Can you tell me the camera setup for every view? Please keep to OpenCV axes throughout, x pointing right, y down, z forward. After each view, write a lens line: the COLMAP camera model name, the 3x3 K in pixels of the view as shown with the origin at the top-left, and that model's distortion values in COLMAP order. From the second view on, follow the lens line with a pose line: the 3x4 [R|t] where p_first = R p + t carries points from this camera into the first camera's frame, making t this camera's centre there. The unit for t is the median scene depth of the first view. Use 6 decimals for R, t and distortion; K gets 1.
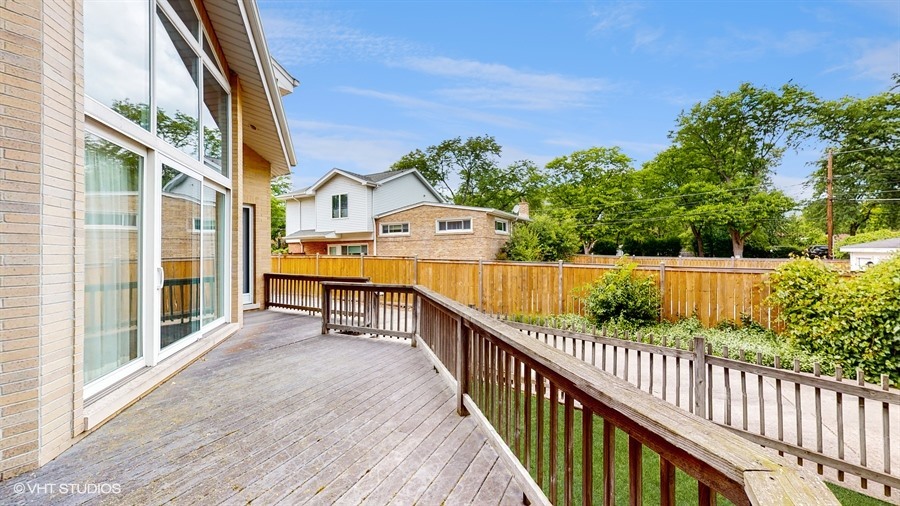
lens RADIAL K [[332.5, 0, 453.1], [0, 332.5, 253.1], [0, 0, 1]] dist [0.000647, 0.000005]
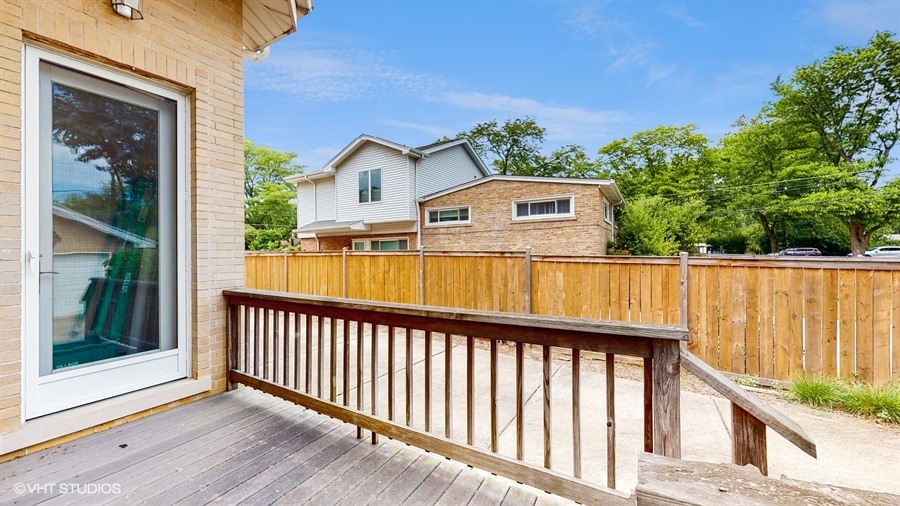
lens RADIAL K [[332.5, 0, 453.1], [0, 332.5, 253.1], [0, 0, 1]] dist [0.000647, 0.000005]
pose [[0.999392, 0.000827, -0.034867, -0.133934], [-0.001018, 0.999985, -0.005464, 0.009625], [0.034861, 0.005497, 0.999377, 0.281356]]
